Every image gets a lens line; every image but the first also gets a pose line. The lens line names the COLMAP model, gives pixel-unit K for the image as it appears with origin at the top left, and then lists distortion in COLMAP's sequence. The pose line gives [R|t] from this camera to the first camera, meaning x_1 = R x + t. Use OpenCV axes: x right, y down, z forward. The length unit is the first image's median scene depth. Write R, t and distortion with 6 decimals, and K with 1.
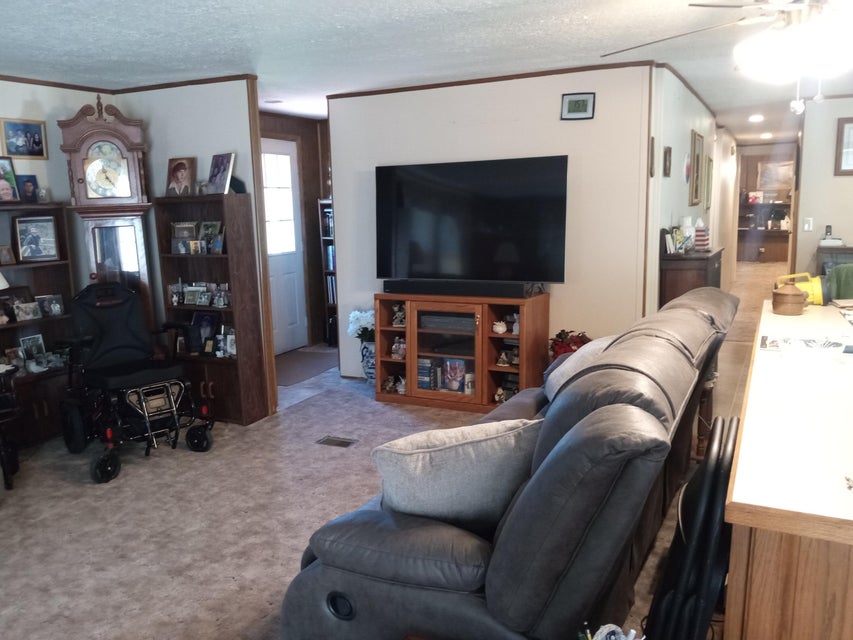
lens RADIAL K [[700.8, 0, 425.7], [0, 700.8, 318.3], [0, 0, 1]] dist [0.026571, -0.071283]
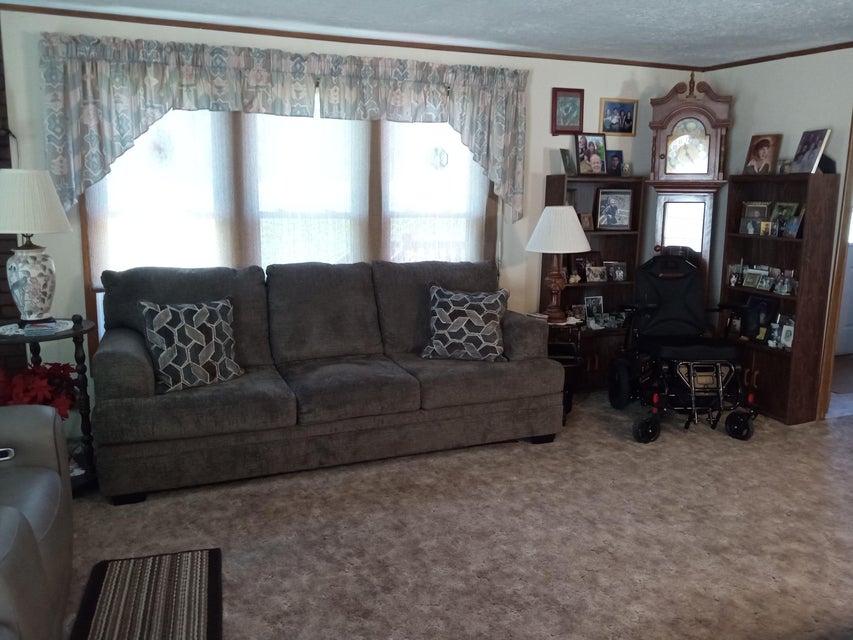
lens RADIAL K [[700.8, 0, 424.2], [0, 700.8, 317.6], [0, 0, 1]] dist [0.026571, -0.071283]
pose [[0.750226, 0.161499, -0.641154, -0.051039], [-0.145307, 0.986275, 0.078404, 0.011611], [0.645017, 0.034343, 0.763396, -0.023770]]
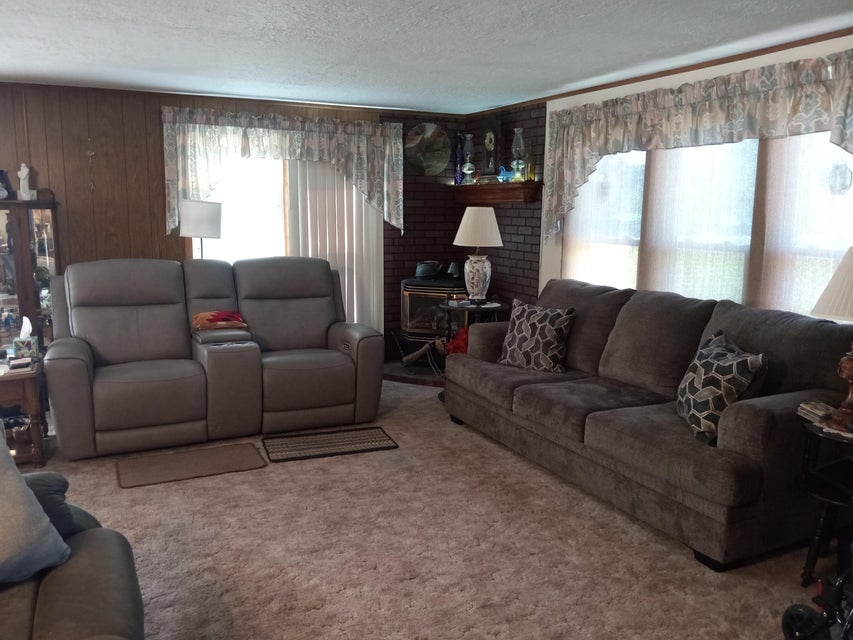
lens RADIAL K [[700.8, 0, 426.1], [0, 700.8, 321.2], [0, 0, 1]] dist [0.026571, -0.071283]
pose [[-0.608557, 0.146528, -0.779864, 0.154504], [-0.122651, 0.953622, 0.274885, -0.151174], [0.783974, 0.262935, -0.562362, 0.899724]]
